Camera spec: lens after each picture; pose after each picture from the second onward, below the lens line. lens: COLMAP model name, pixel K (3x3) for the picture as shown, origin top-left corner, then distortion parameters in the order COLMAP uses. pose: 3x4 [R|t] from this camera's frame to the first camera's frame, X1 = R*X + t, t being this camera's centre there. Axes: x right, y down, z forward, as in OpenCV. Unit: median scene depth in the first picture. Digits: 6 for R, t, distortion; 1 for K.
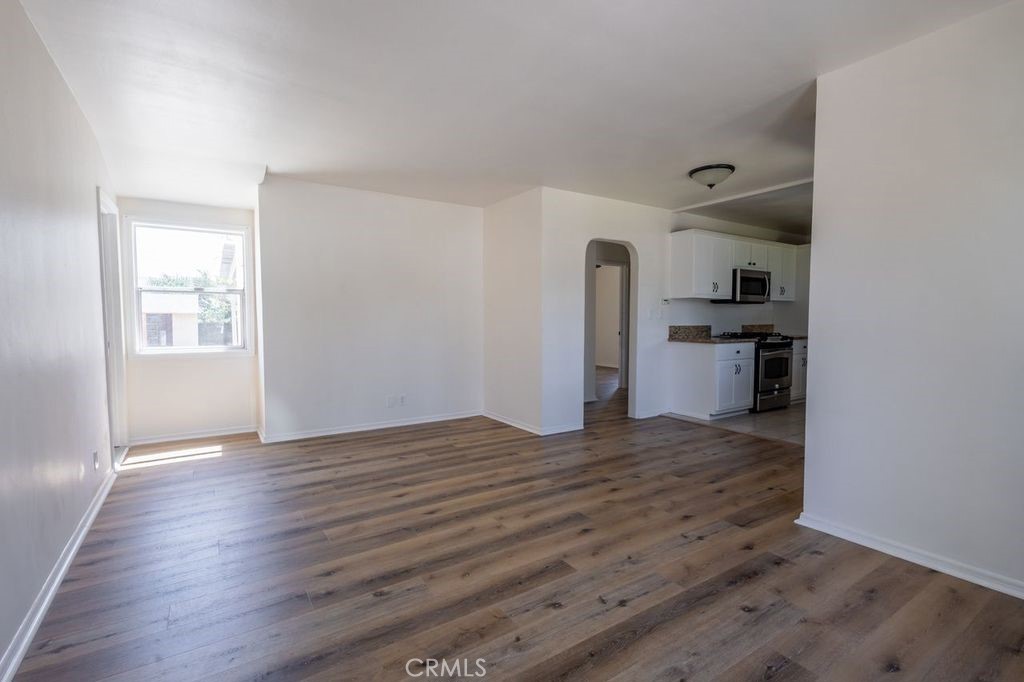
lens RADIAL K [[469.1, 0, 512.0], [0, 469.1, 341.0], [0, 0, 1]] dist [0.002069, 0.000445]
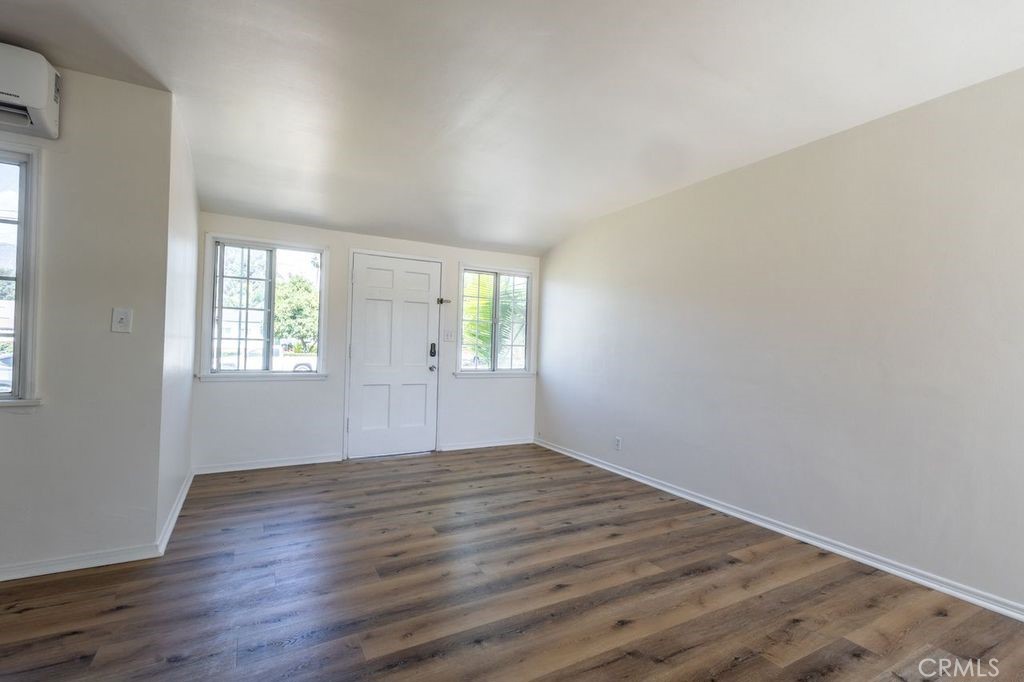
lens RADIAL K [[469.1, 0, 512.0], [0, 469.1, 341.0], [0, 0, 1]] dist [0.002069, 0.000445]
pose [[-0.997206, -0.021514, 0.071539, -0.089477], [-0.018970, 0.999170, 0.036051, -0.052344], [-0.072255, 0.034593, -0.996786, 1.163789]]
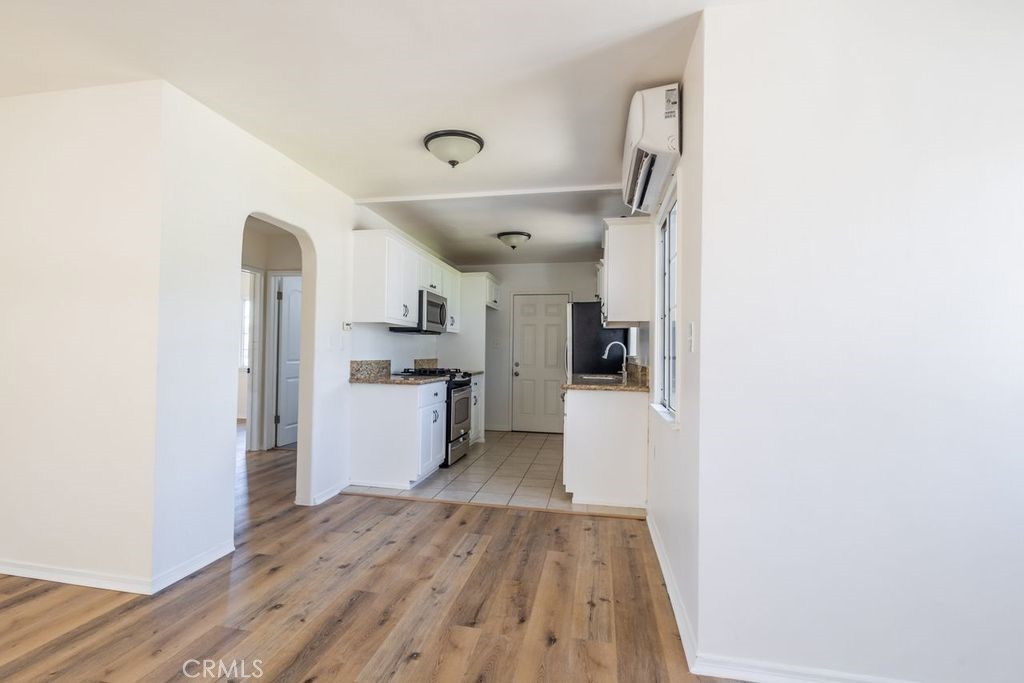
lens RADIAL K [[501.0, 0, 482.0], [0, 501.0, 343.5], [0, 0, 1]] dist [0.002979, 0.000653]
pose [[0.722756, 0.024903, 0.690654, -0.055813], [0.017707, 0.998355, -0.054527, -0.018462], [-0.690876, 0.051639, 0.721127, 0.425641]]
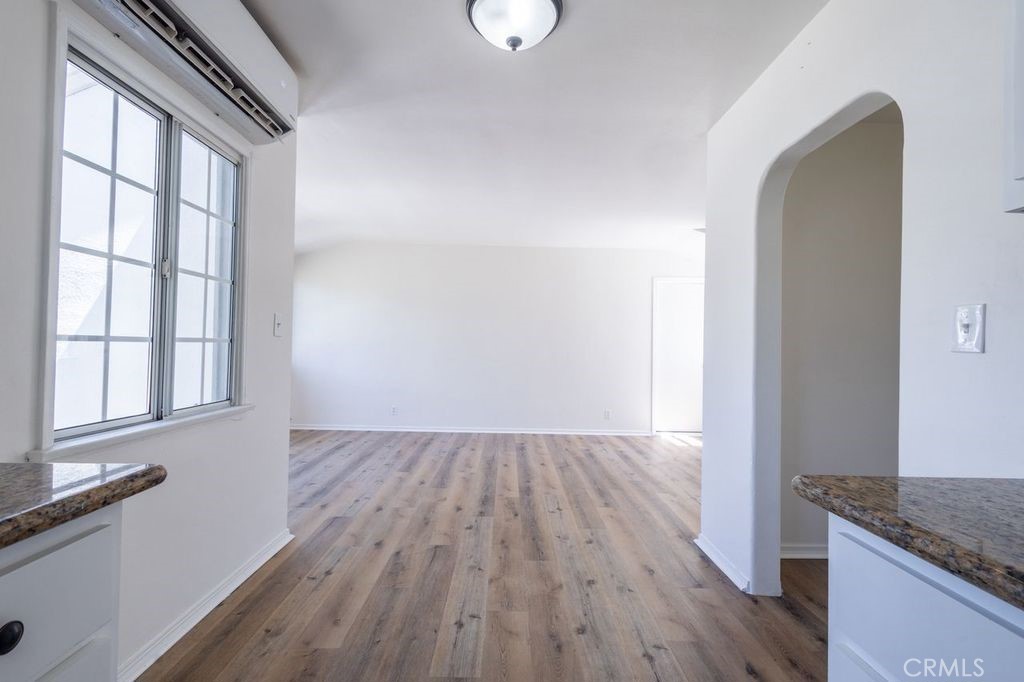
lens RADIAL K [[469.1, 0, 512.0], [0, 469.1, 341.0], [0, 0, 1]] dist [0.002069, 0.000445]
pose [[-0.539310, -0.019638, -0.841878, 0.762824], [-0.060202, 0.998069, 0.015285, -0.054650], [0.839952, 0.058926, -0.539451, 1.208408]]
